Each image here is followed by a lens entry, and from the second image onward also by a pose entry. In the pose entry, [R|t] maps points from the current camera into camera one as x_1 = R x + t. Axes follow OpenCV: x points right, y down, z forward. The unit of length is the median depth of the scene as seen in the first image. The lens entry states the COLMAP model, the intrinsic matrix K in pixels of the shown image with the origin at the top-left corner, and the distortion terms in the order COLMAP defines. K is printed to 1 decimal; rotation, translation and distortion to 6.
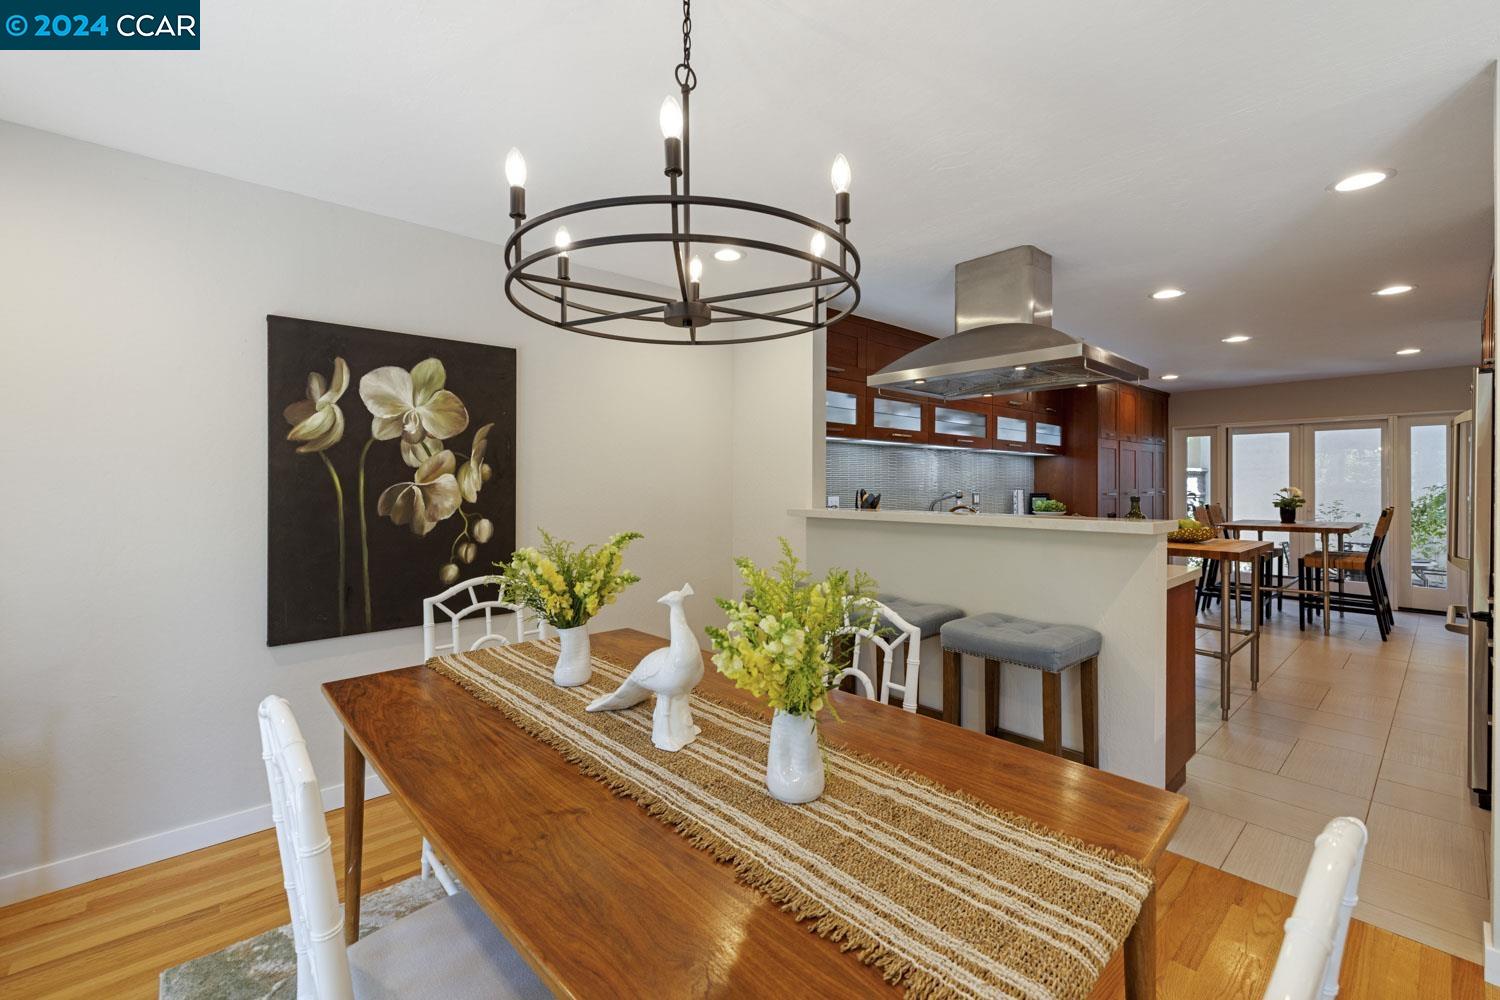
lens RADIAL K [[635.5, 0, 749.7], [0, 635.5, 500.7], [0, 0, 1]] dist [-0.002271, 0.000355]
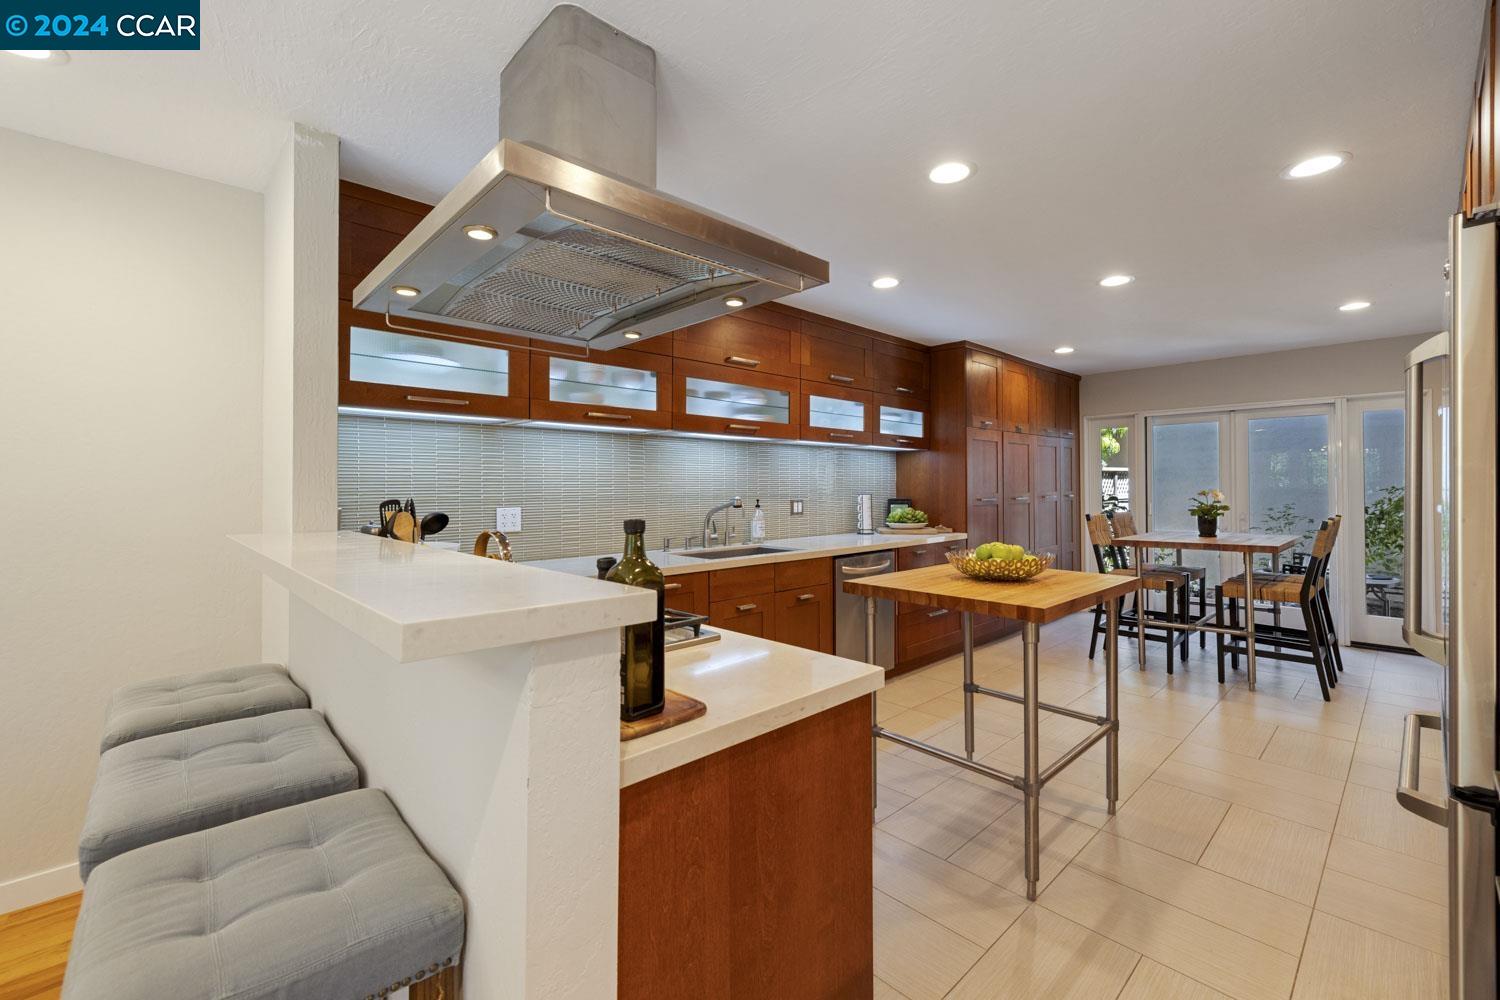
lens RADIAL K [[635.5, 0, 752.3], [0, 635.5, 499.0], [0, 0, 1]] dist [-0.002271, 0.000355]
pose [[0.999616, -0.004964, 0.027257, 0.393062], [0.005197, 0.999951, -0.008460, -0.009180], [-0.027214, 0.008599, 0.999593, 0.350764]]
